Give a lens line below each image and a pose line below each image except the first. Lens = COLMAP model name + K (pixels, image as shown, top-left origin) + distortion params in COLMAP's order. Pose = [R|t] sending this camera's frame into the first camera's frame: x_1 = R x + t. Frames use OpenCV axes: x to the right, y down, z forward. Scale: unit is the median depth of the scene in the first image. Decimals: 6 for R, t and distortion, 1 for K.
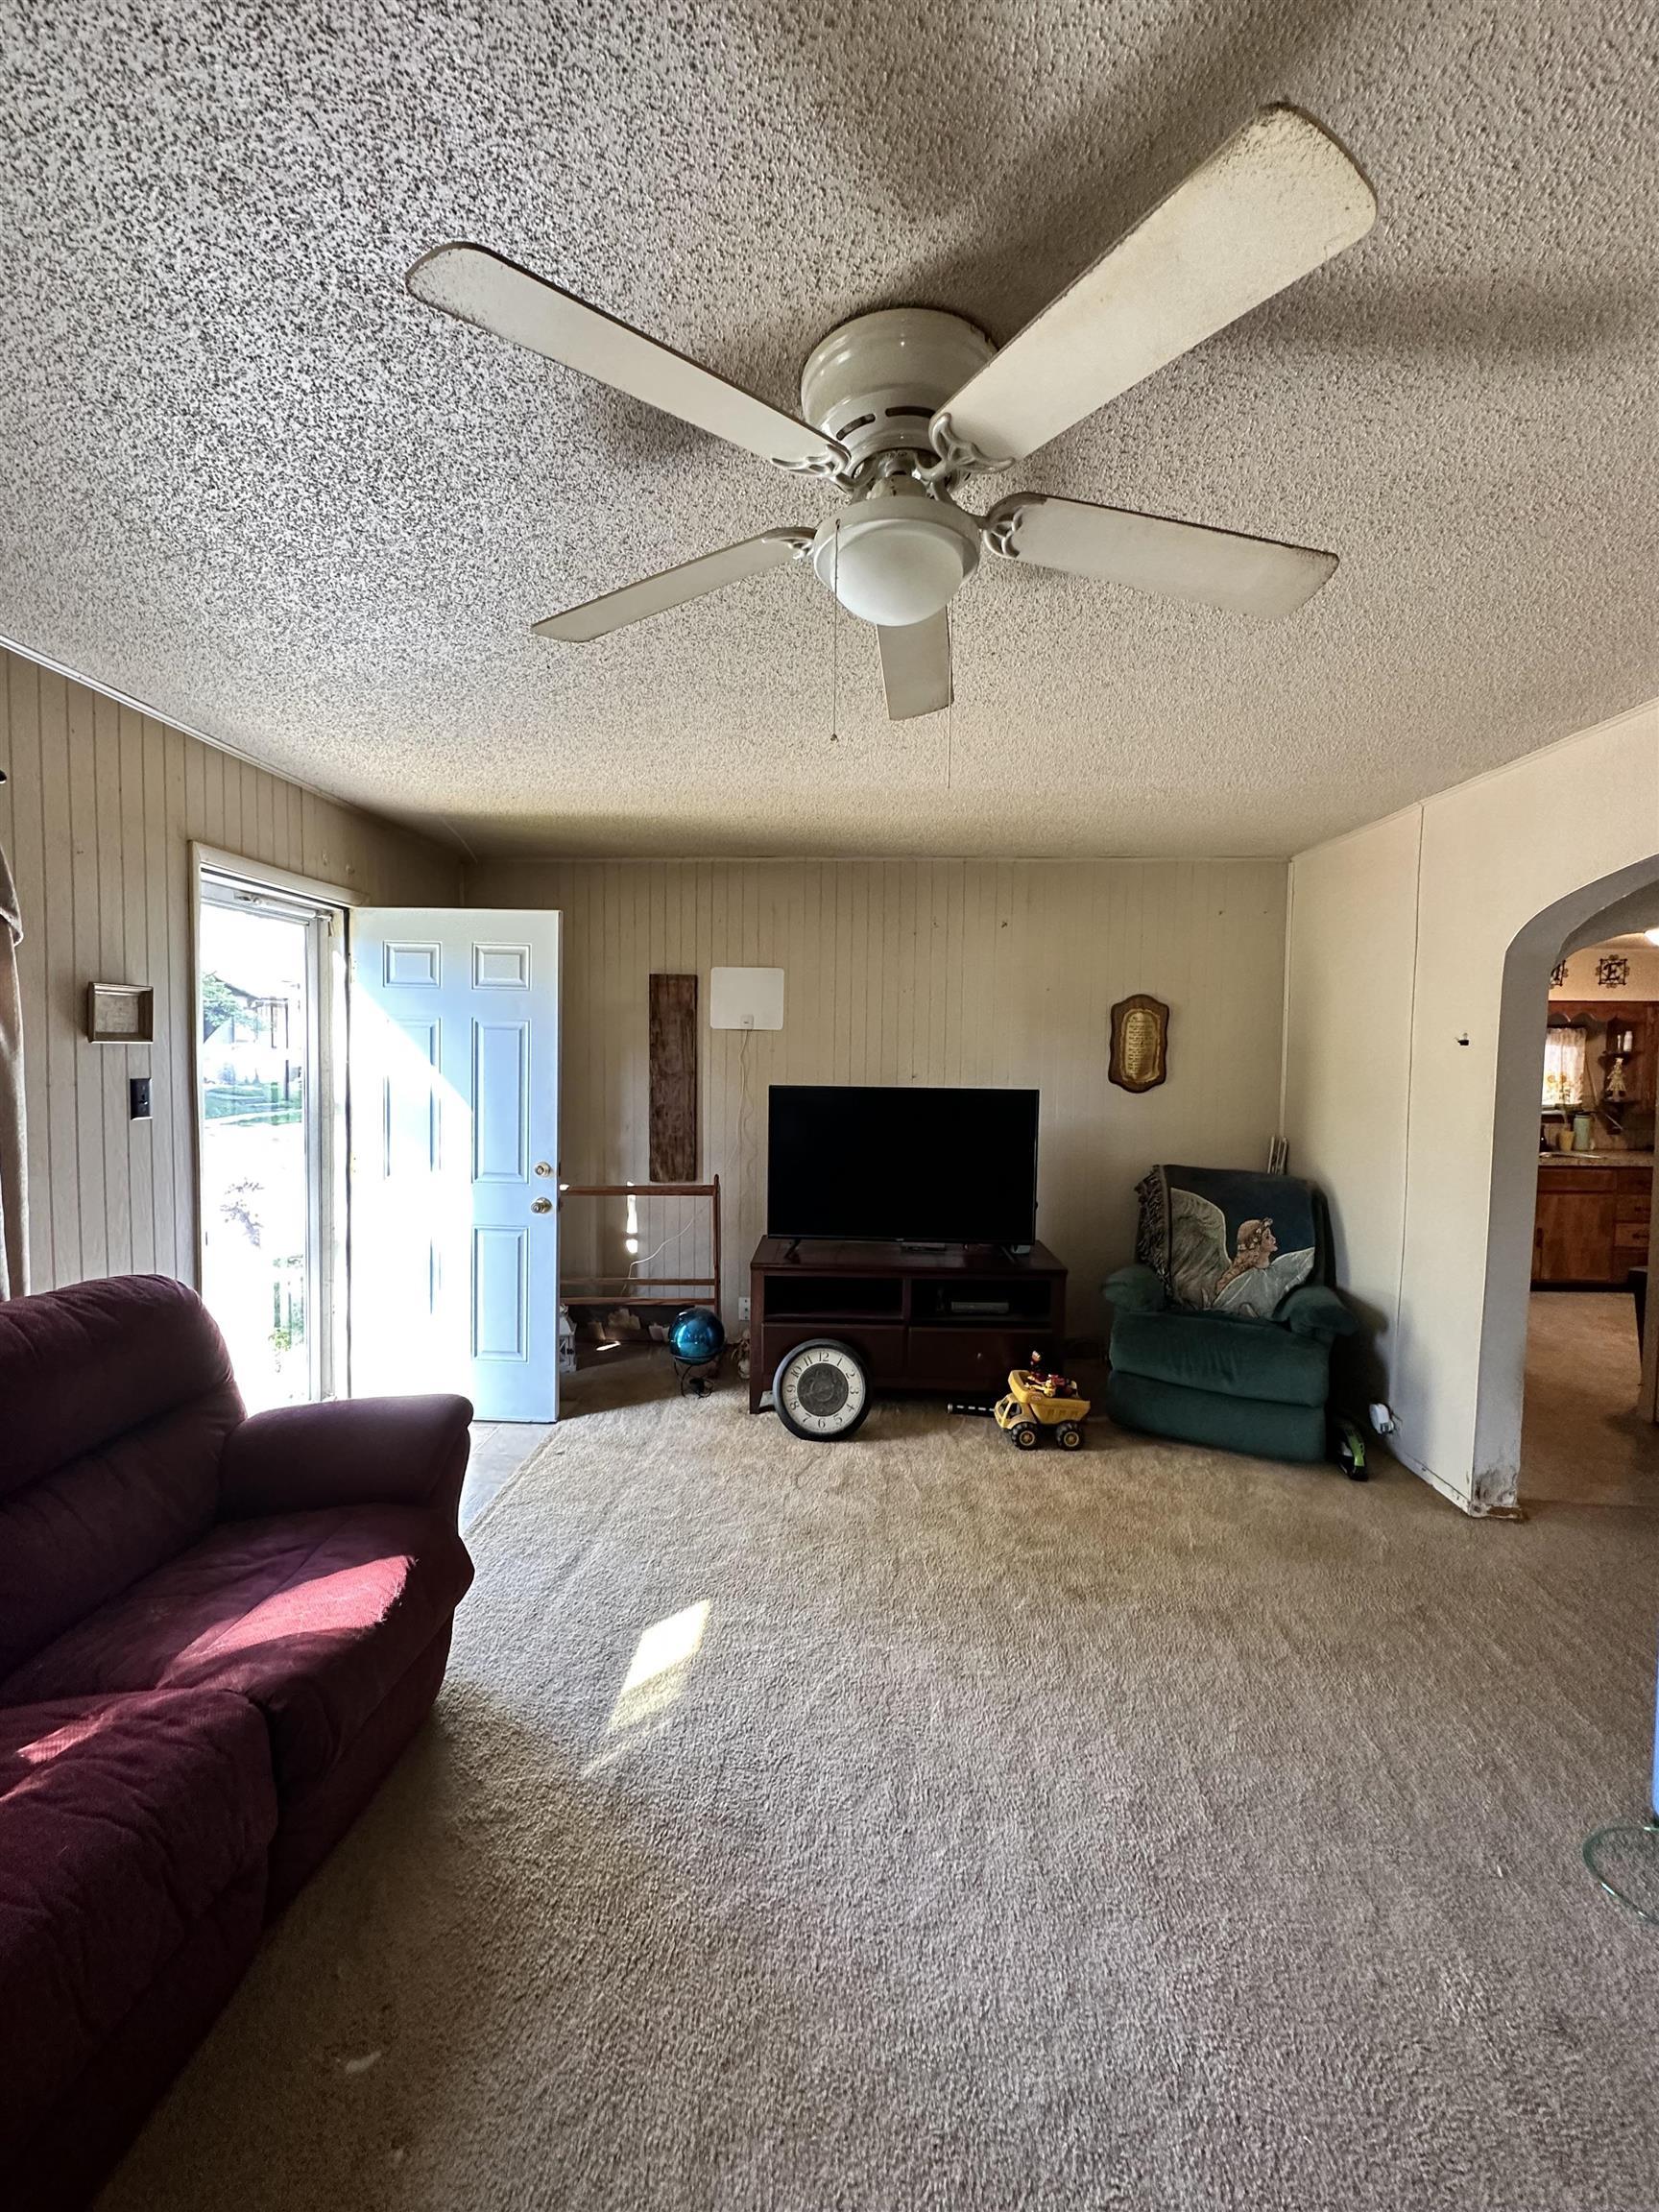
lens RADIAL K [[877.4, 0, 836.8], [0, 877.4, 1104.2], [0, 0, 1]] dist [0.004539, 0.001487]
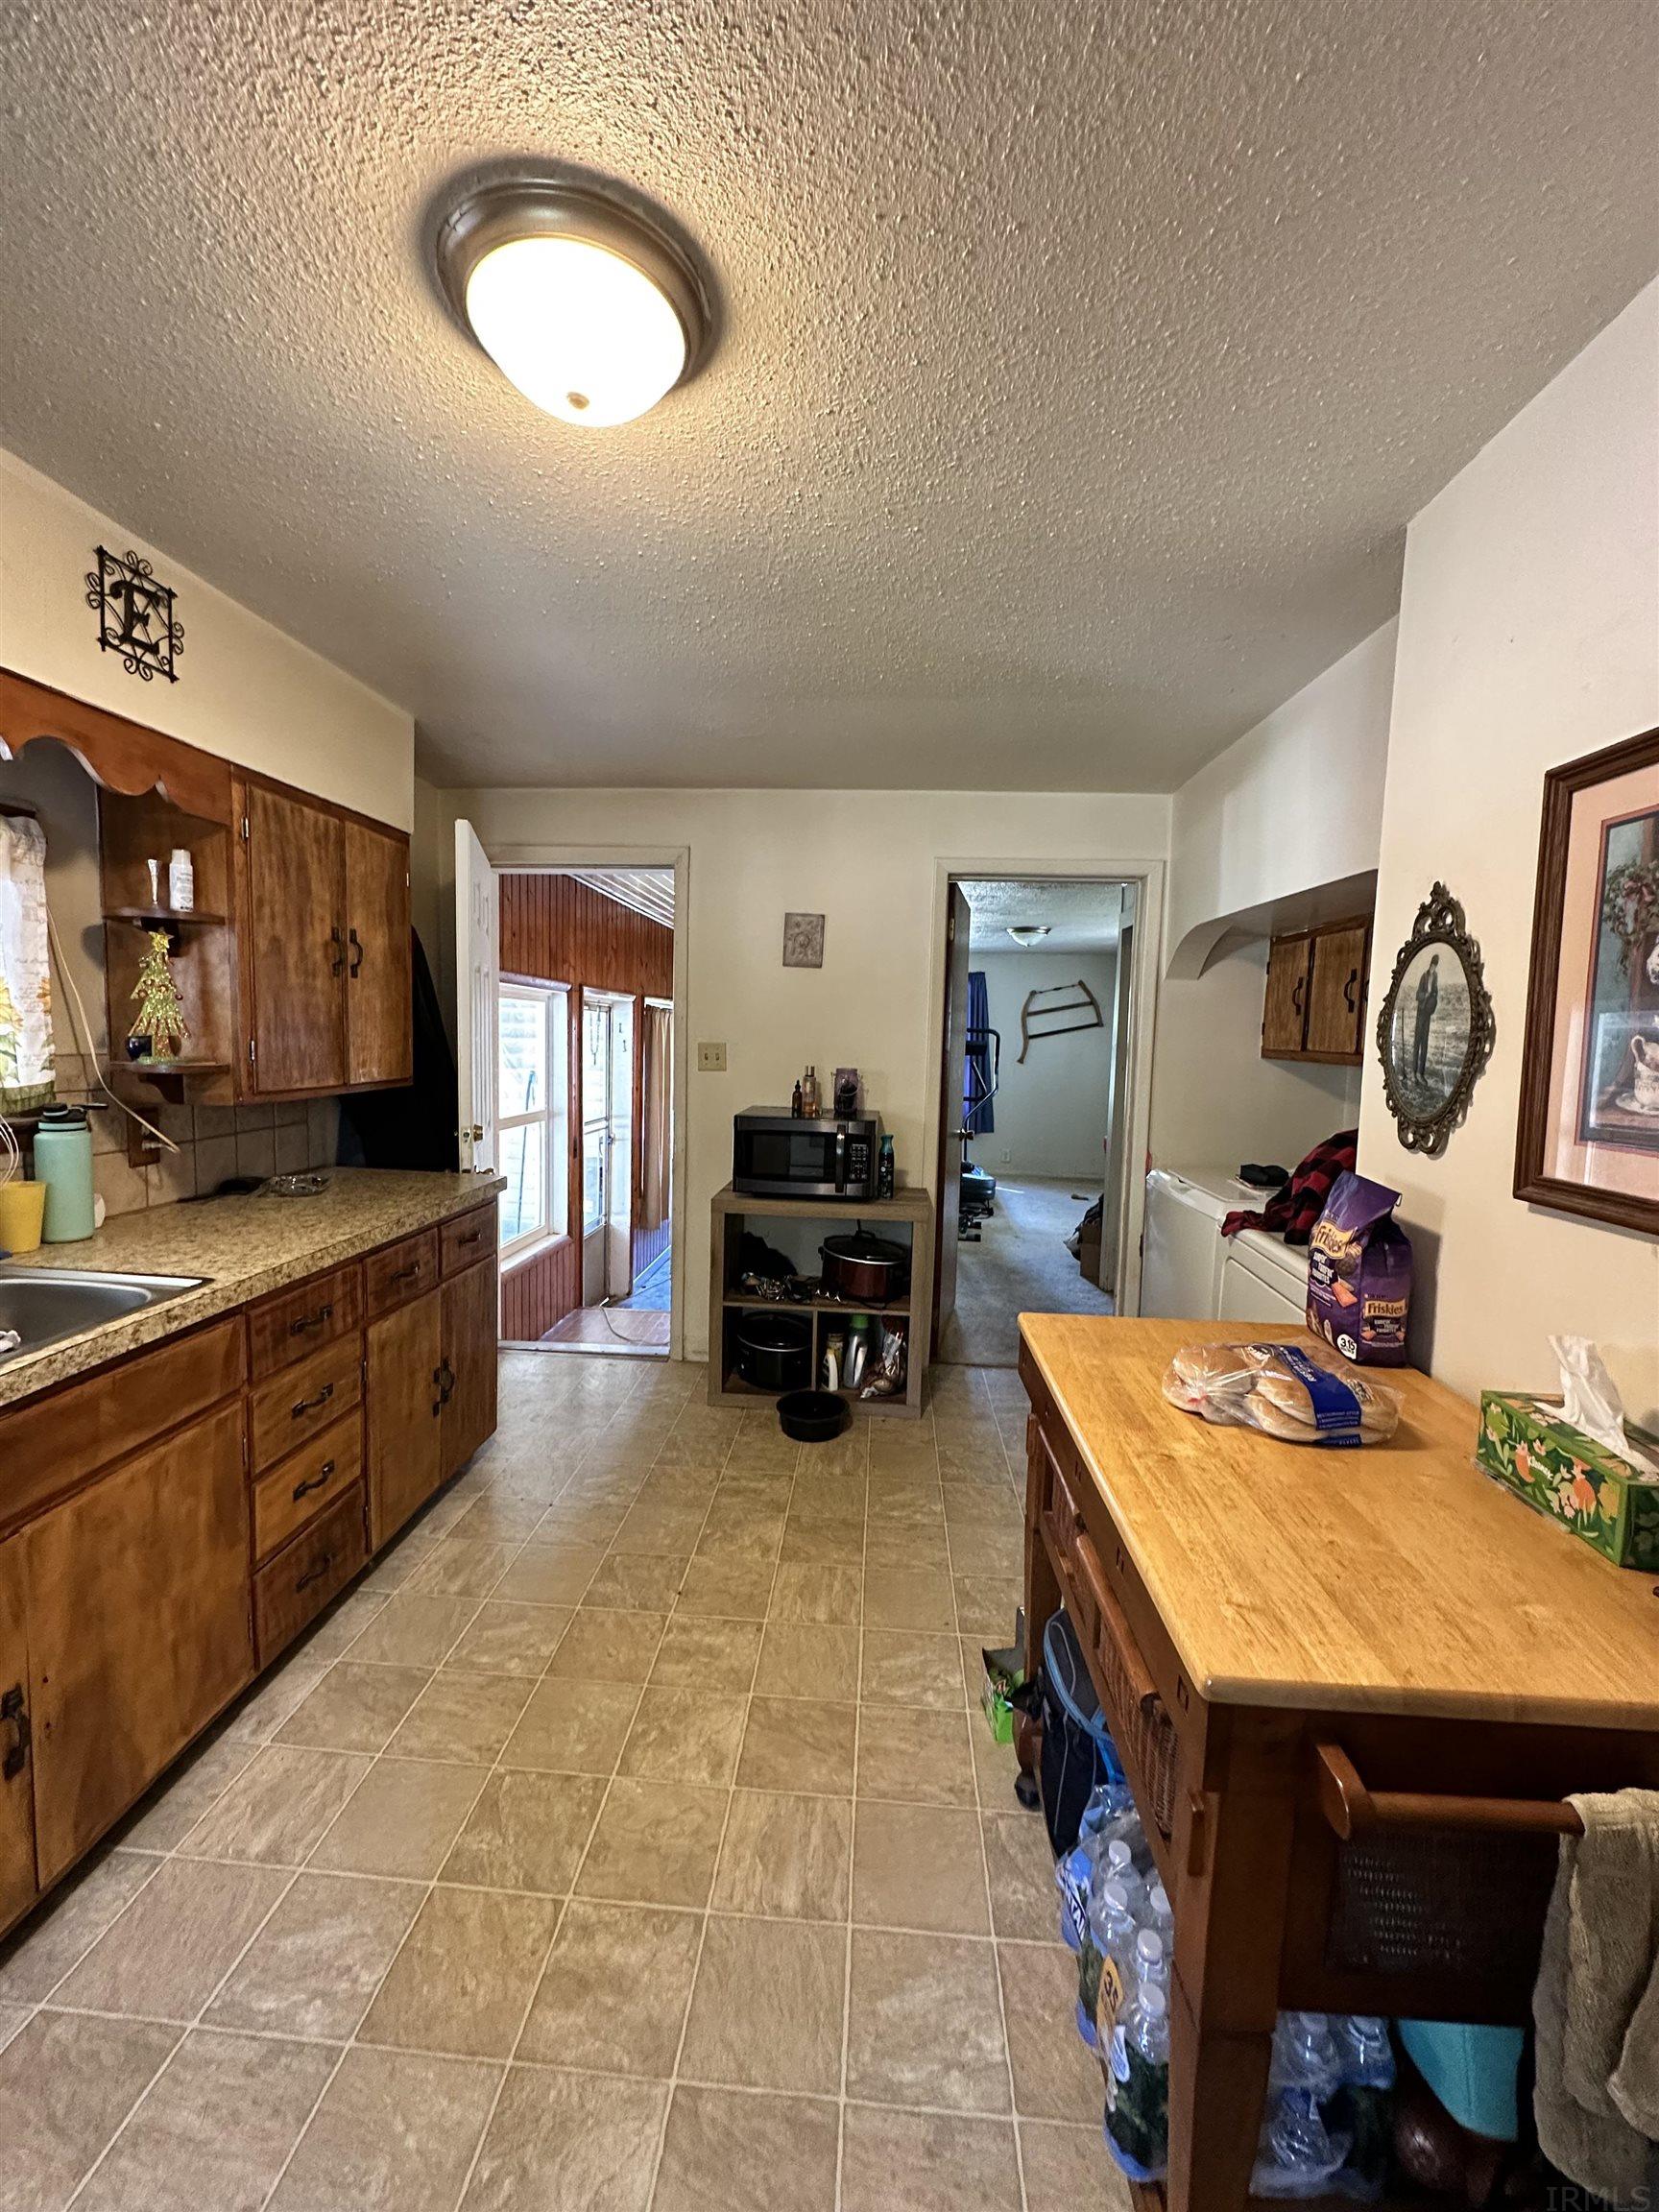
lens RADIAL K [[877.4, 0, 832.9], [0, 877.4, 1102.6], [0, 0, 1]] dist [0.004539, 0.001487]
pose [[0.020924, -0.096200, 0.995142, 0.572866], [0.021479, 0.995174, 0.095751, -0.016853], [-0.999550, 0.019371, 0.022889, 0.753228]]
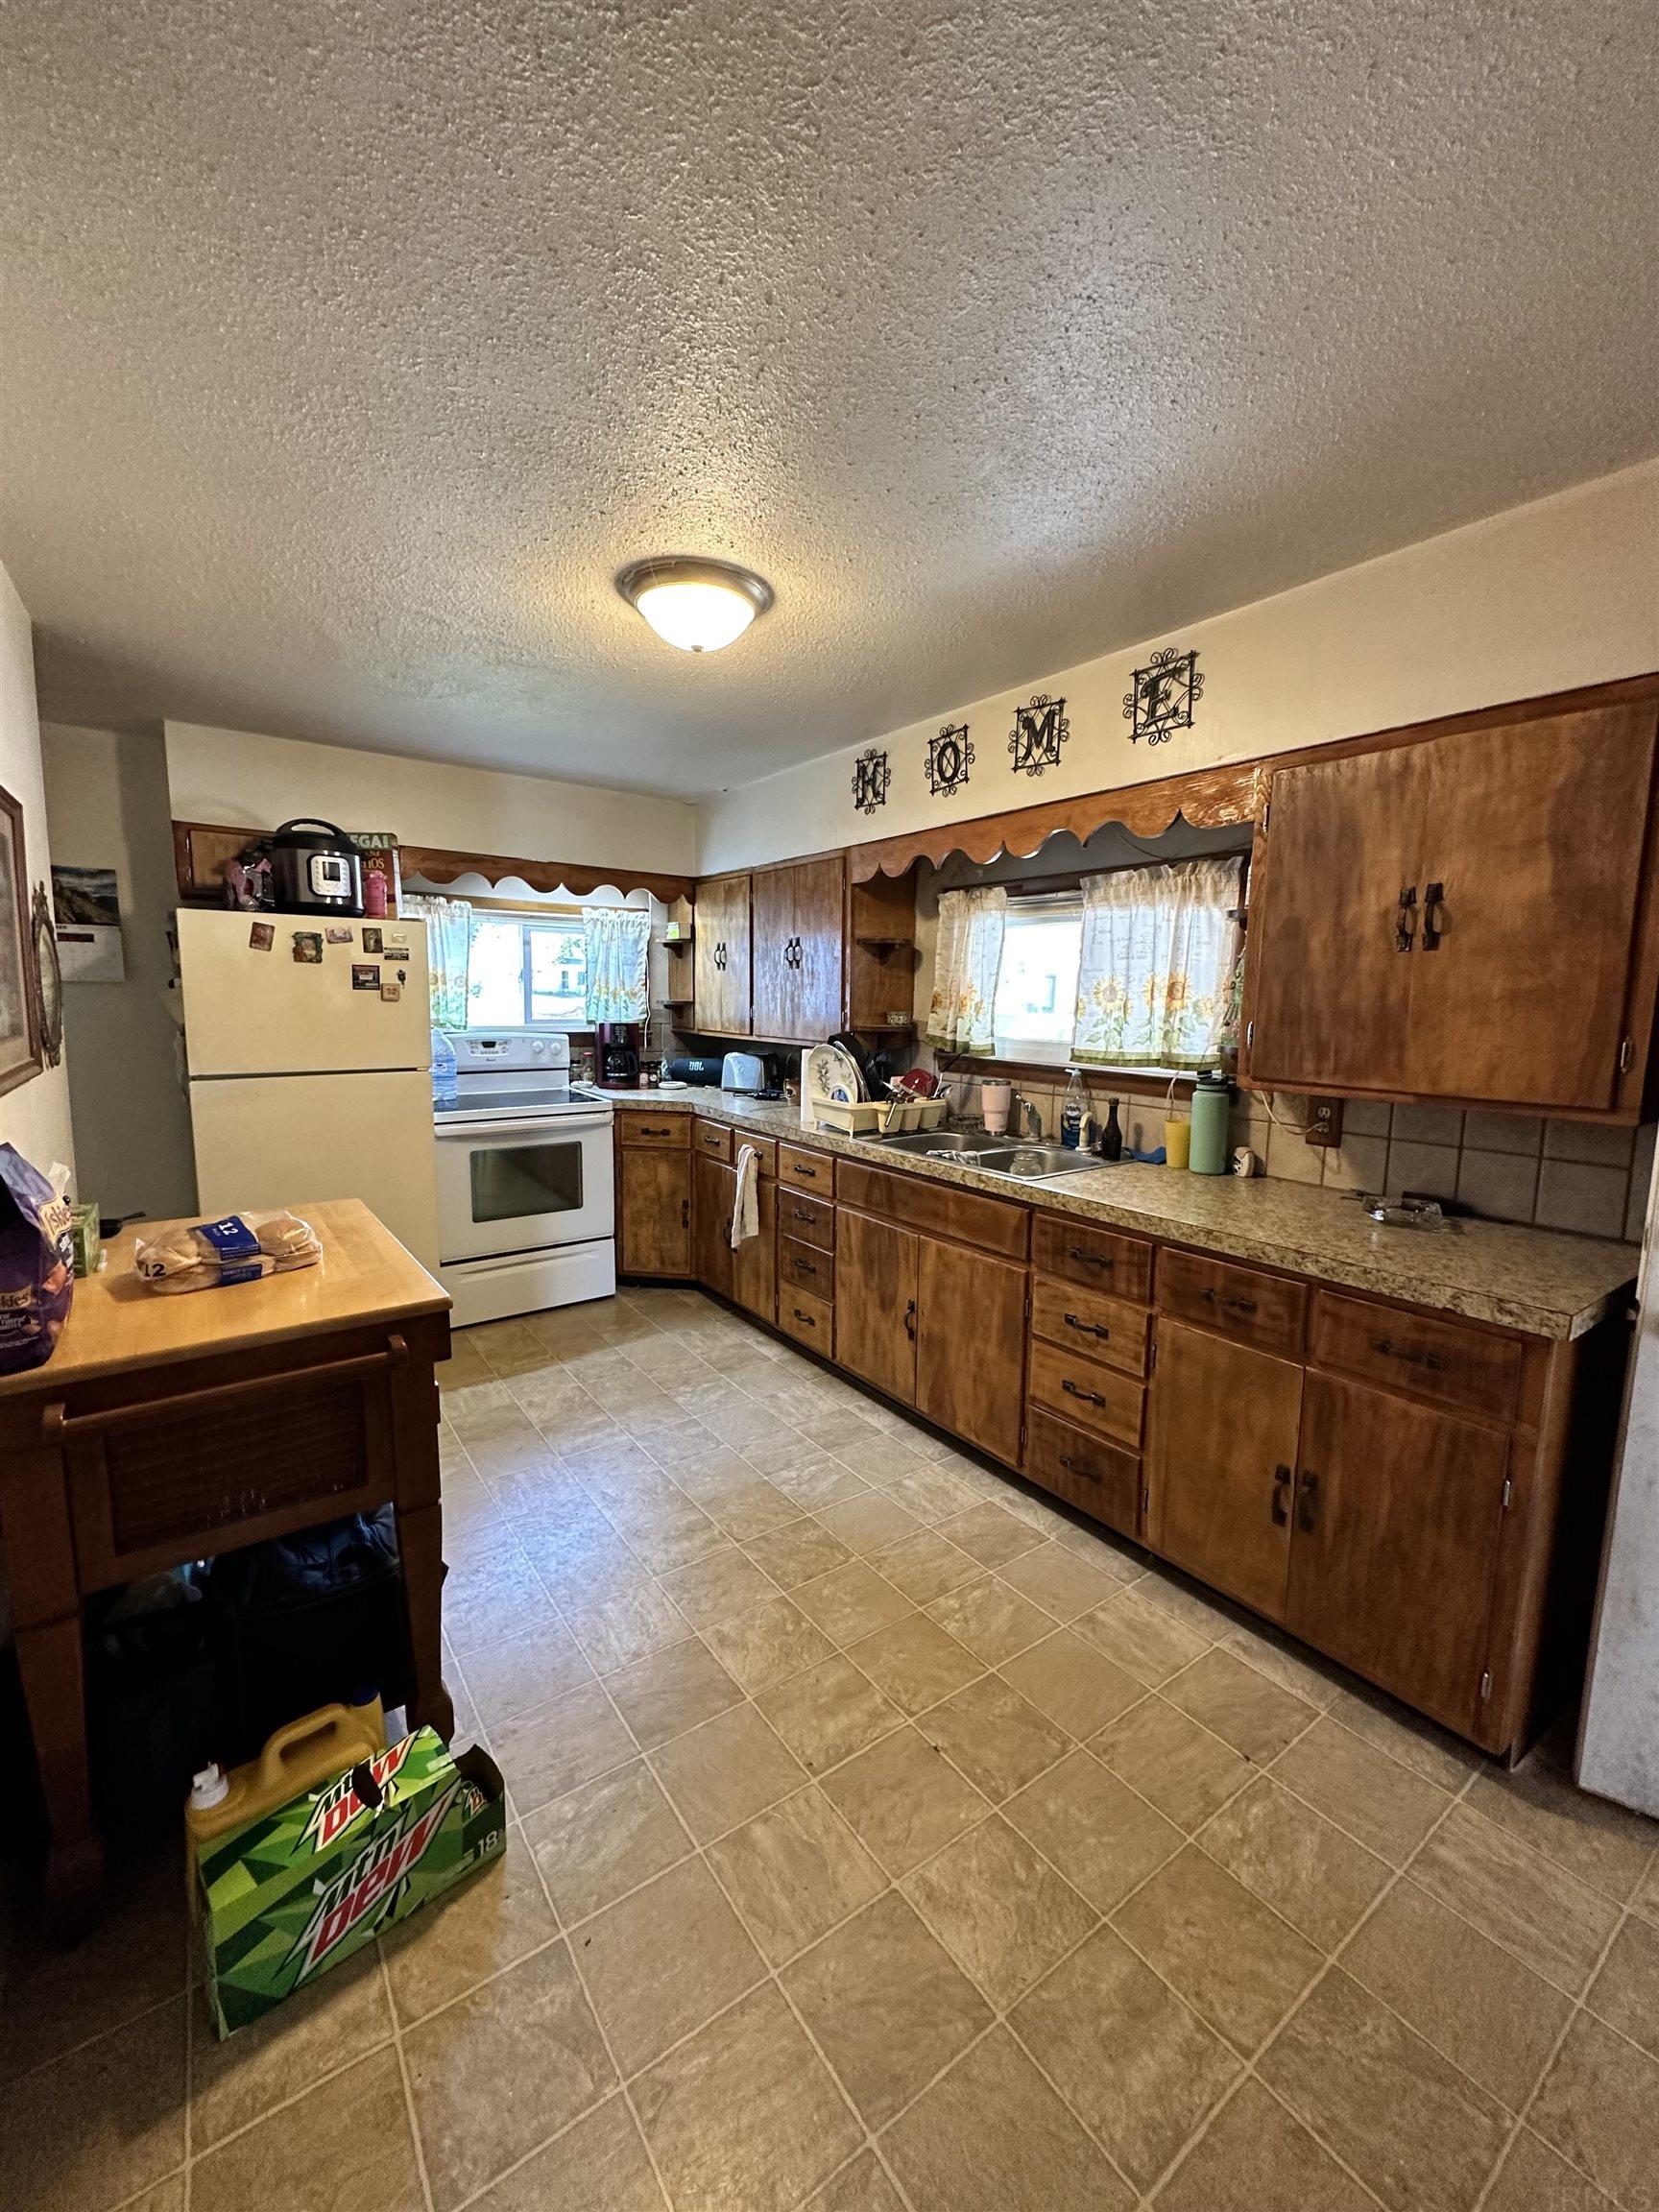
lens RADIAL K [[877.4, 0, 824.0], [0, 877.4, 1103.0], [0, 0, 1]] dist [0.004539, 0.001487]
pose [[0.613505, 0.096890, -0.783724, 1.071947], [-0.047734, 0.995180, 0.085665, -0.004536], [0.788247, -0.015146, 0.615173, 0.638958]]
